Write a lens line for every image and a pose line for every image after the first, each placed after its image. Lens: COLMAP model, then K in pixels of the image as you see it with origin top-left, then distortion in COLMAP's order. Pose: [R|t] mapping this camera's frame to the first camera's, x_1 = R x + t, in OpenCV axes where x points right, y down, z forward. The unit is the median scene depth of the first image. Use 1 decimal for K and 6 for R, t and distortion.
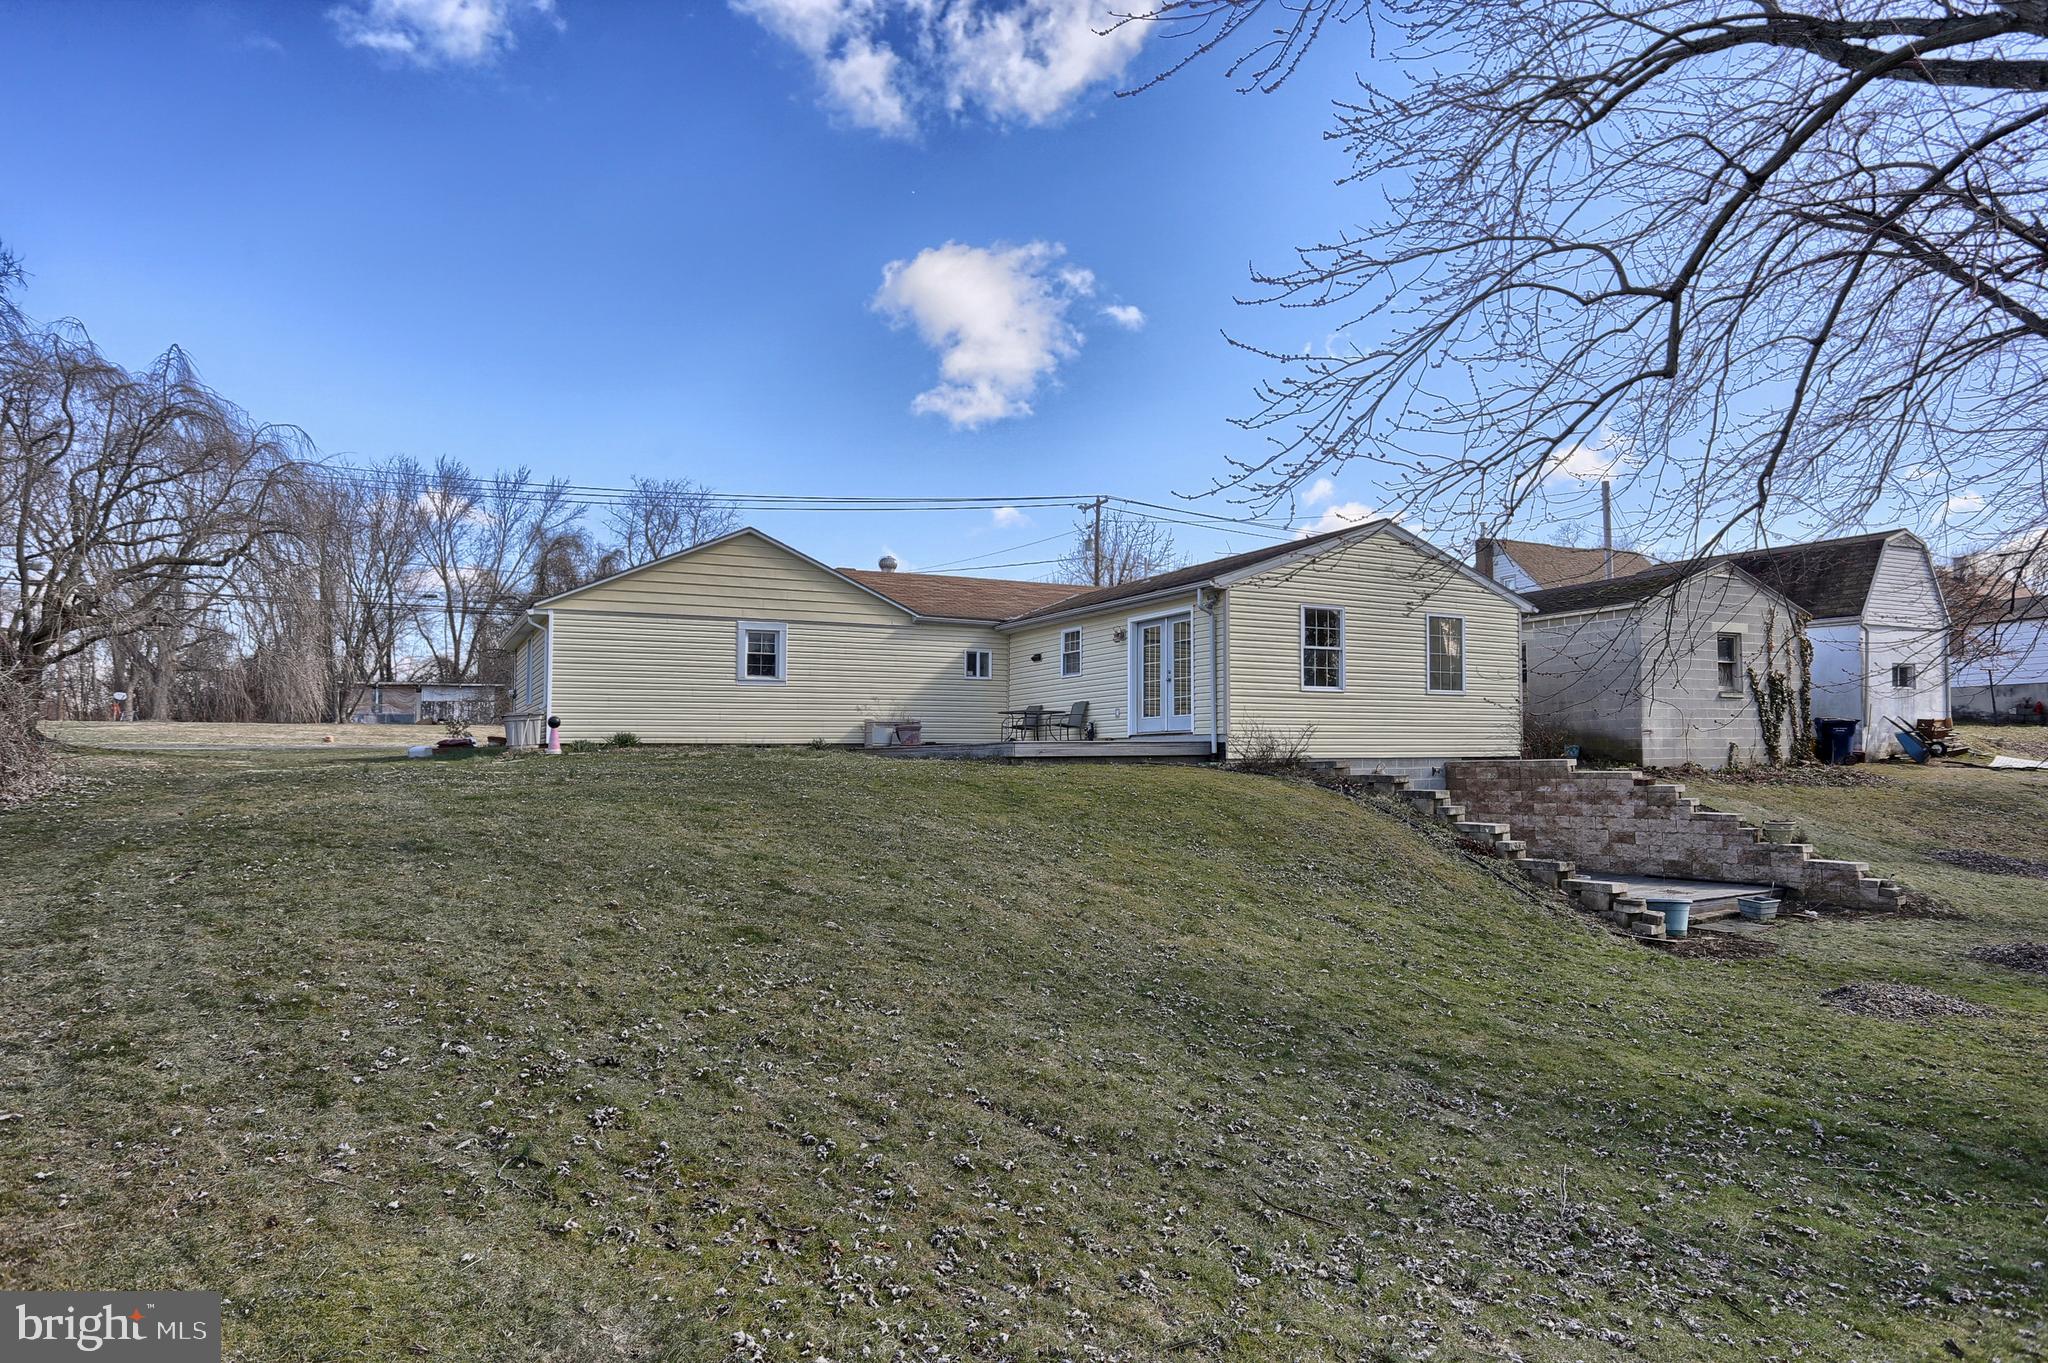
lens RADIAL K [[1215.5, 0, 1023.9], [0, 1215.5, 765.1], [0, 0, 1]] dist [-0.006478, -0.002036]
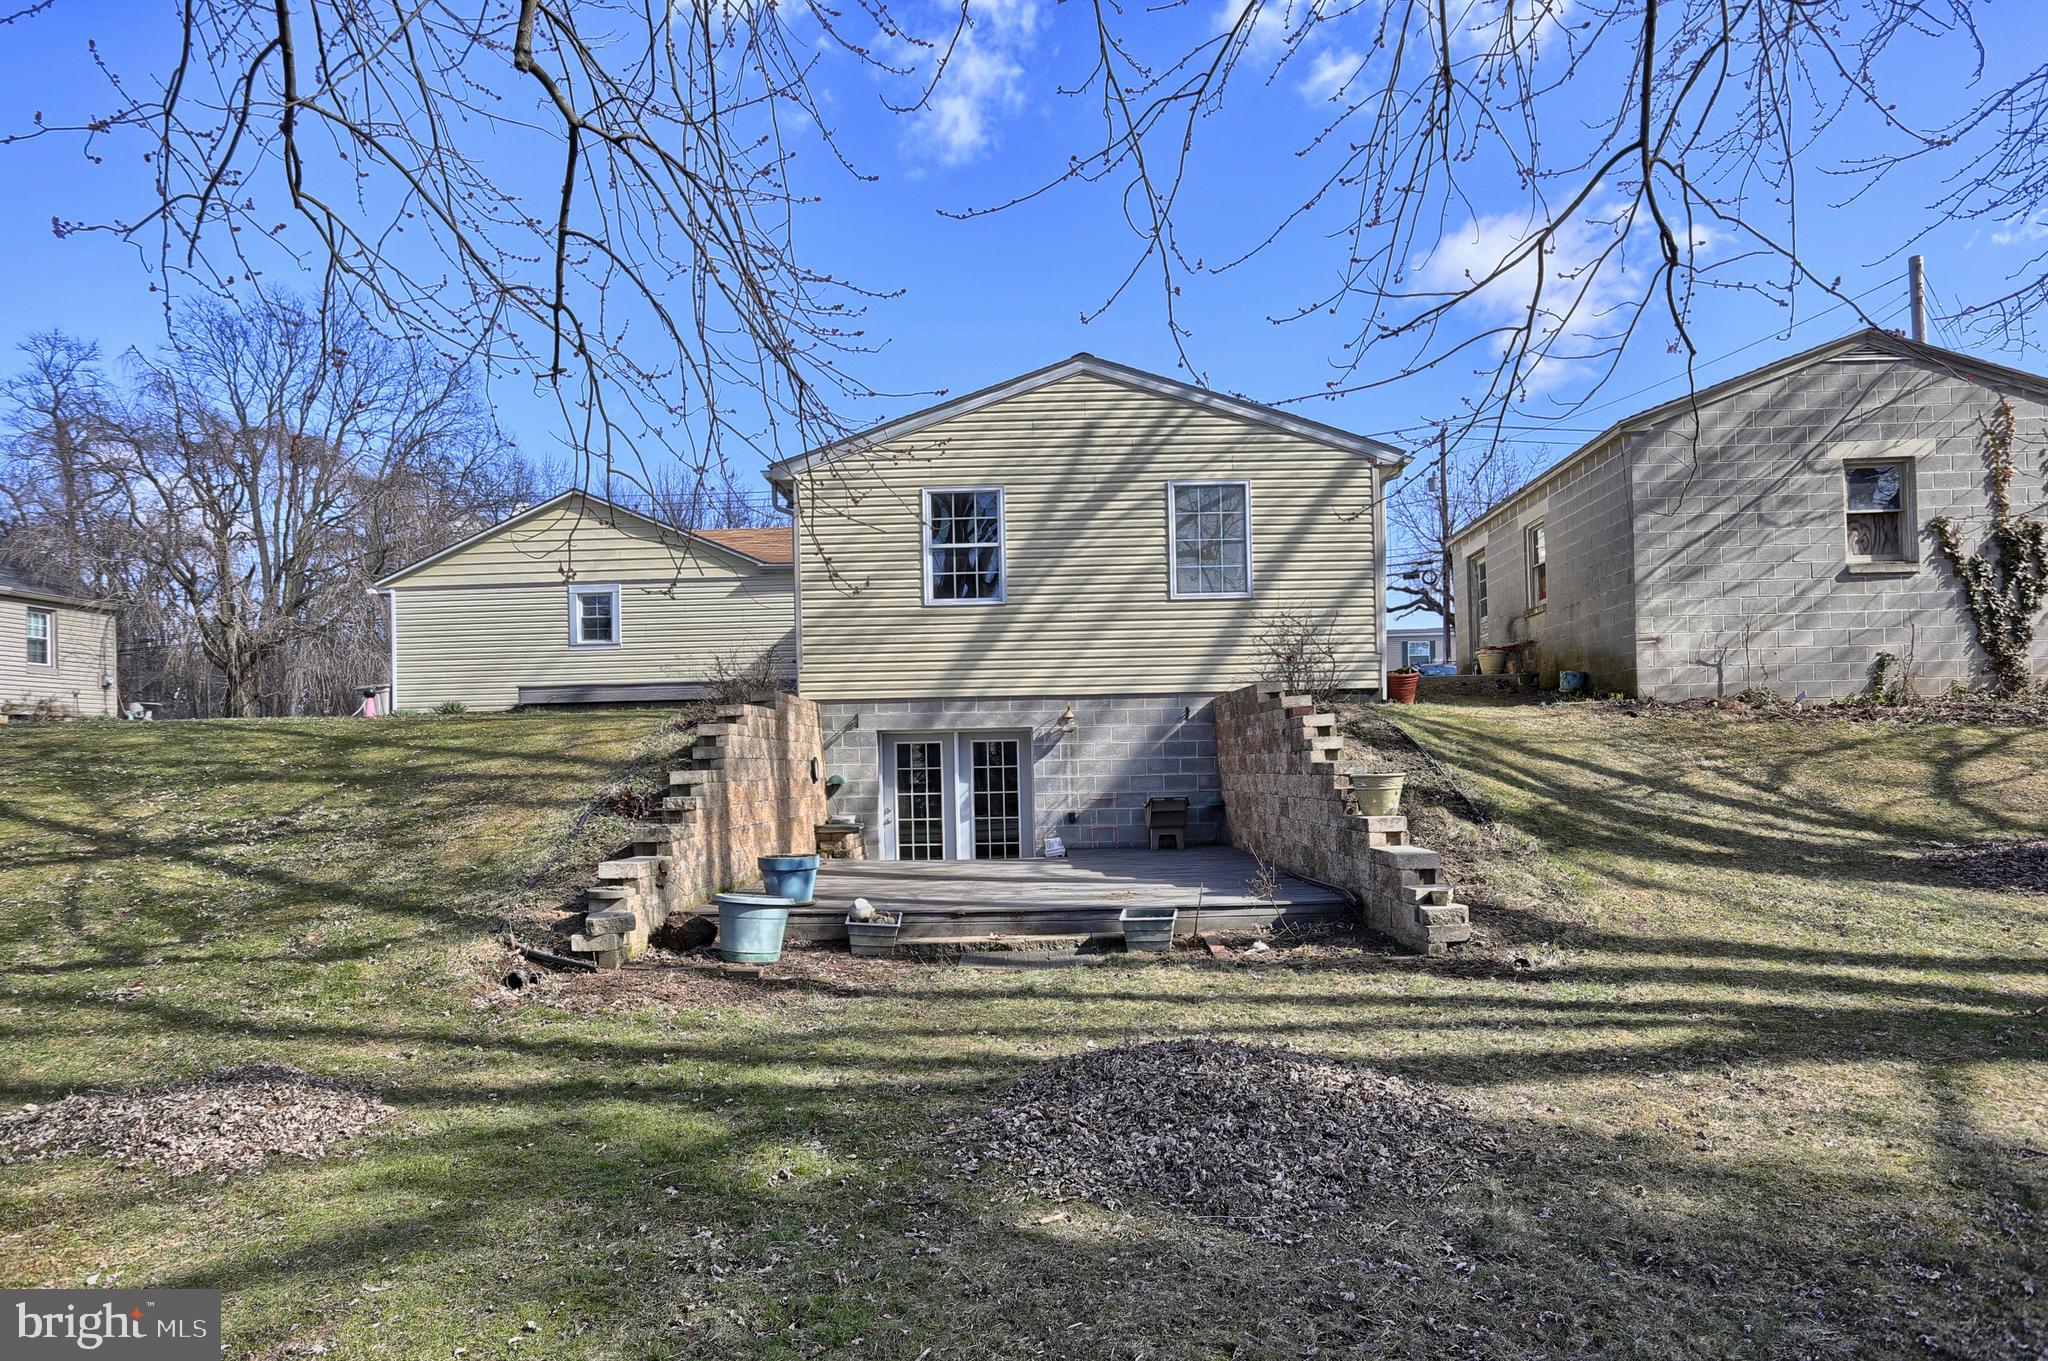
lens RADIAL K [[1215.5, 0, 1023.9], [0, 1215.5, 764.1], [0, 0, 1]] dist [-0.006478, -0.002036]
pose [[0.859598, -0.010942, -0.510854, 0.571143], [0.007048, 0.999929, -0.009558, 0.037073], [0.510922, 0.004616, 0.859615, 0.345141]]
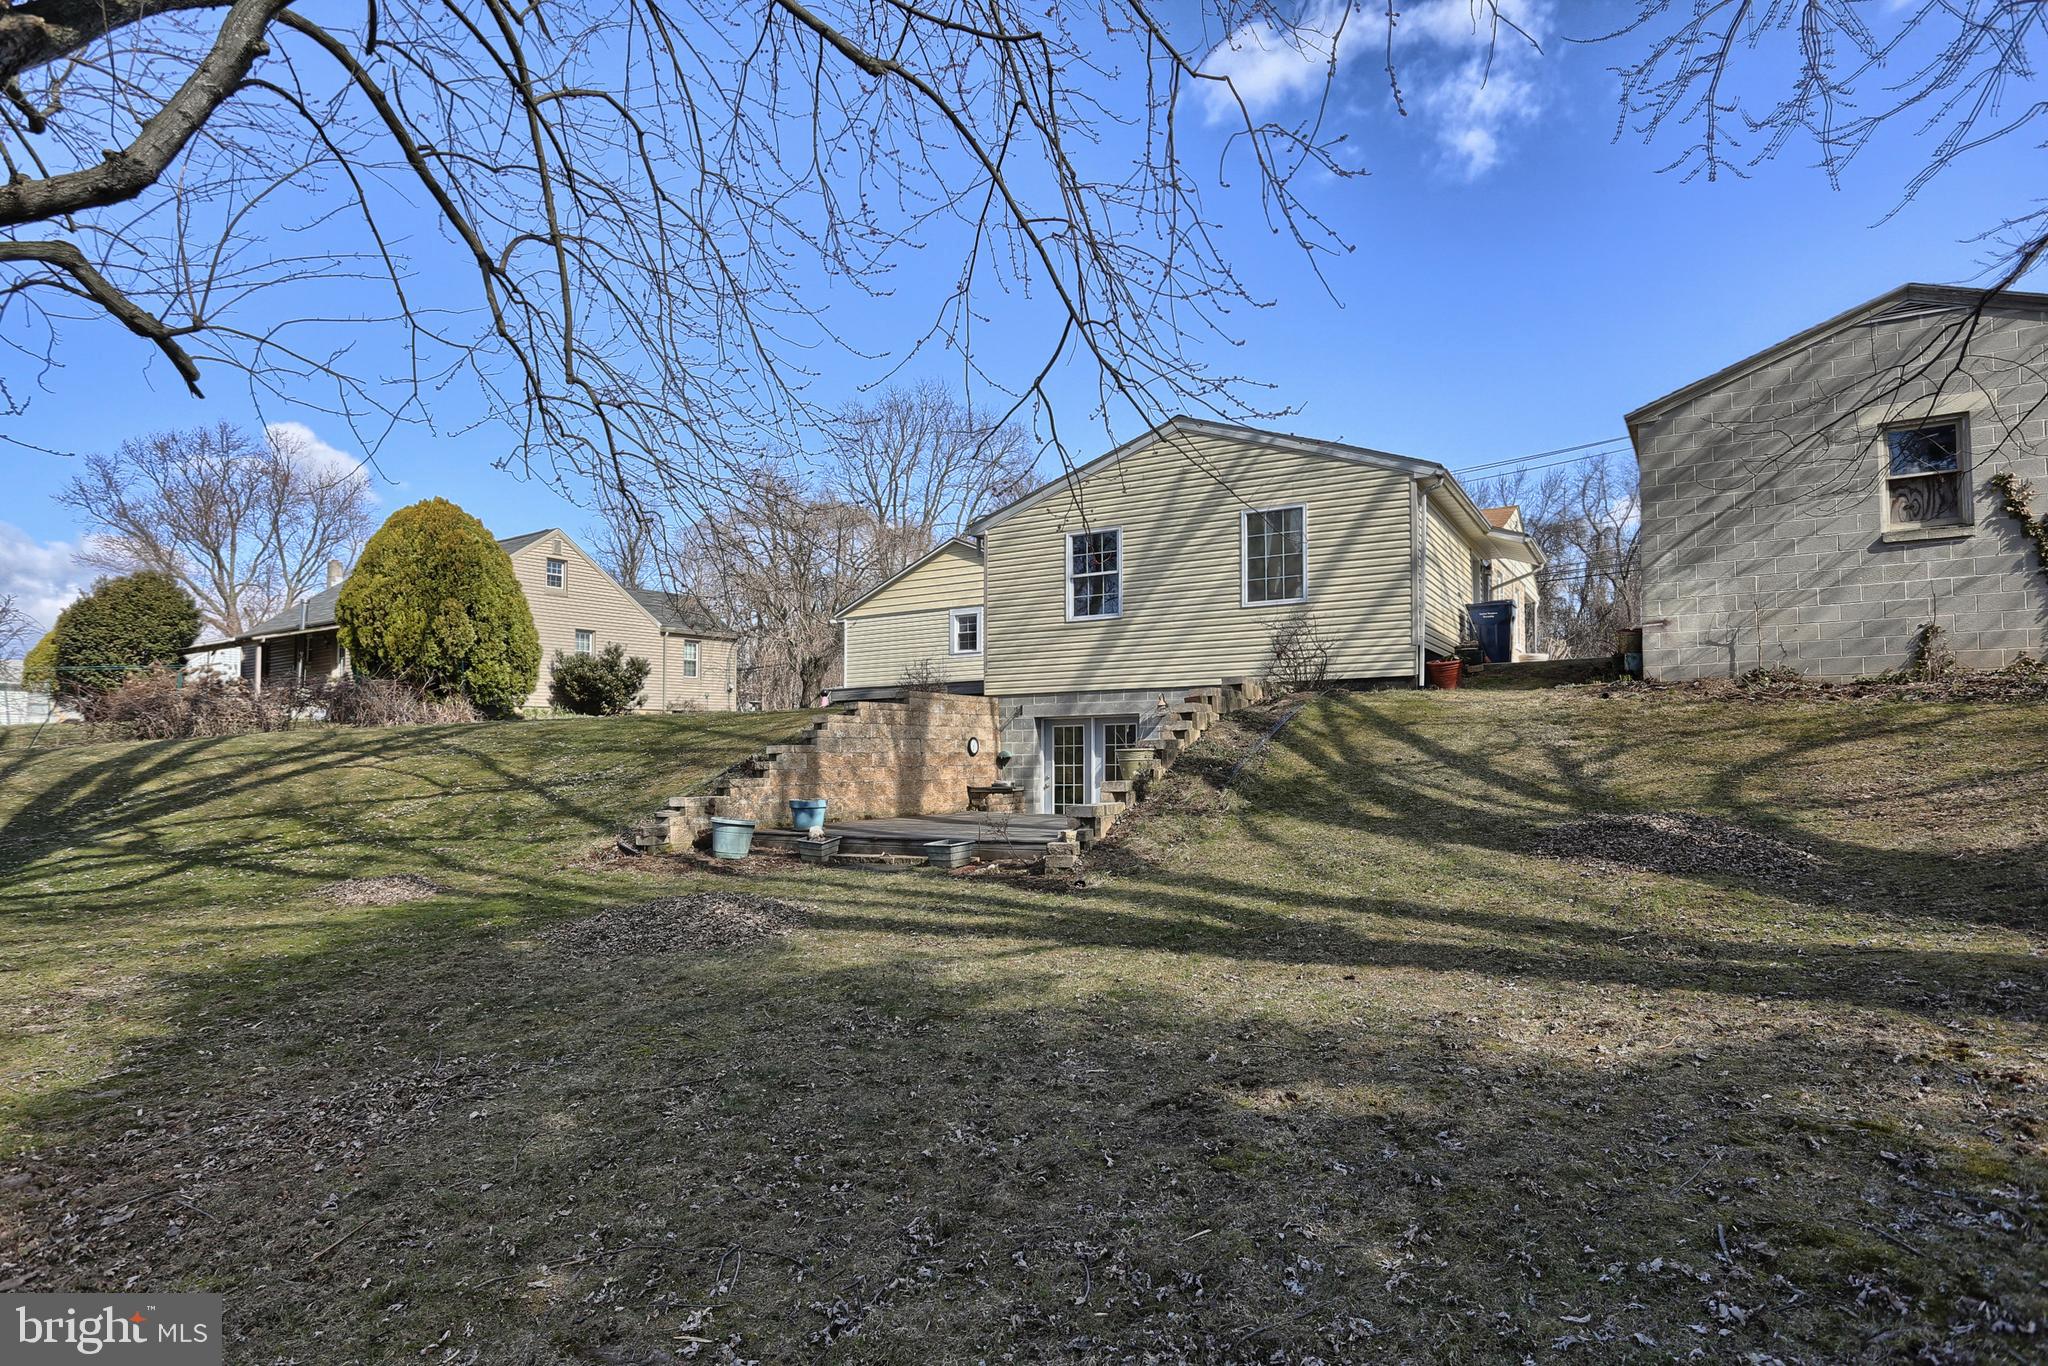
lens RADIAL K [[1154.4, 0, 1024.0], [0, 1154.4, 683.0], [0, 0, 1]] dist [0.000795, 0.000927]
pose [[0.497506, -0.055633, -0.865675, 0.873798], [-0.001815, 0.997872, -0.065172, 0.041247], [0.867459, 0.033995, 0.496347, 0.448372]]
